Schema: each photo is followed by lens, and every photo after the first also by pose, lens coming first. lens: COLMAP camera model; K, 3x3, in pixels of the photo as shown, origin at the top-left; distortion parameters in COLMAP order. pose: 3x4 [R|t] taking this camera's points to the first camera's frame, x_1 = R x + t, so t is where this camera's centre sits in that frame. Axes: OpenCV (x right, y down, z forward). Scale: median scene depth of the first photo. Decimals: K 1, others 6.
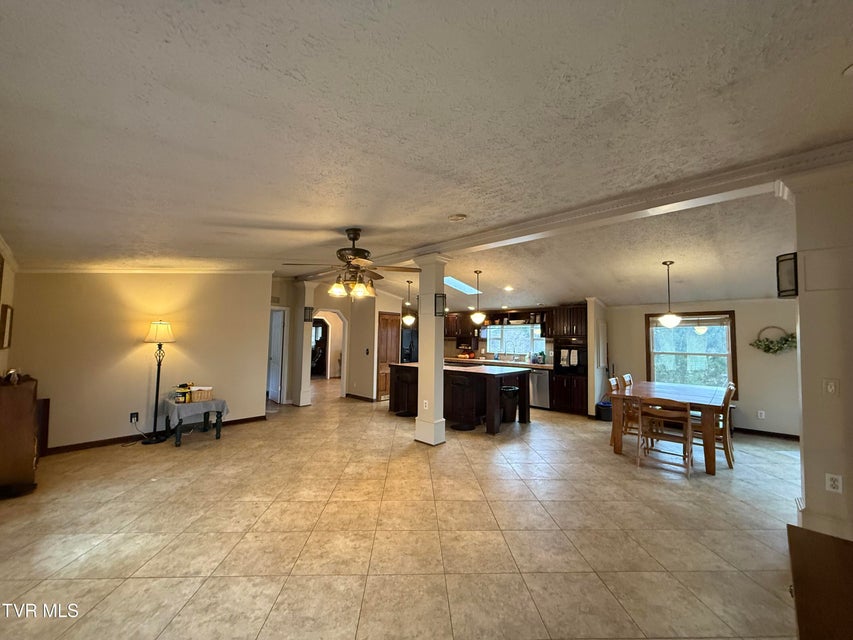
lens RADIAL K [[342.8, 0, 425.8], [0, 342.8, 319.5], [0, 0, 1]] dist [0.002259, 0.000116]
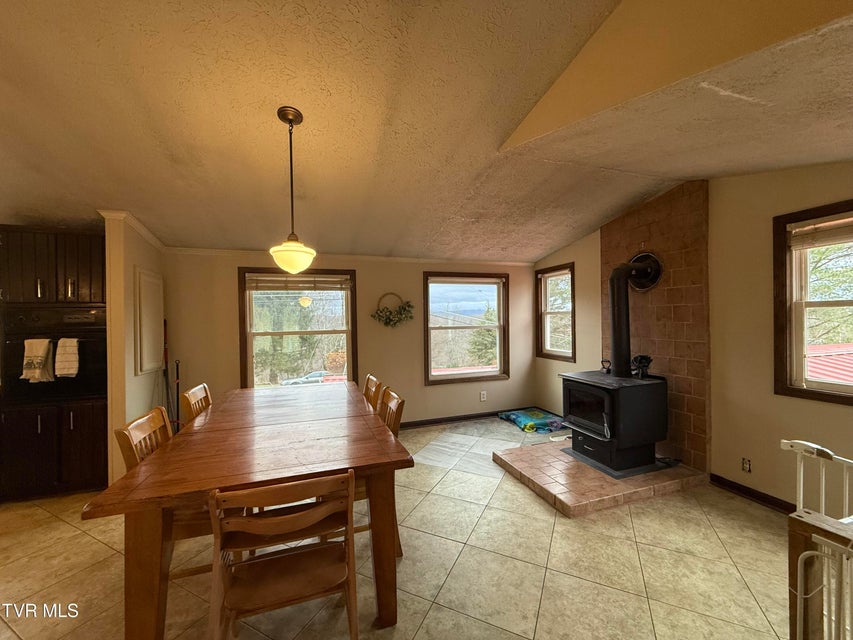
lens RADIAL K [[342.8, 0, 426.5], [0, 342.8, 321.5], [0, 0, 1]] dist [0.002259, 0.000116]
pose [[0.481883, -0.025399, 0.875867, 0.293720], [-0.027185, 0.998665, 0.043917, 0.041842], [-0.875814, -0.044973, 0.480549, 0.455918]]
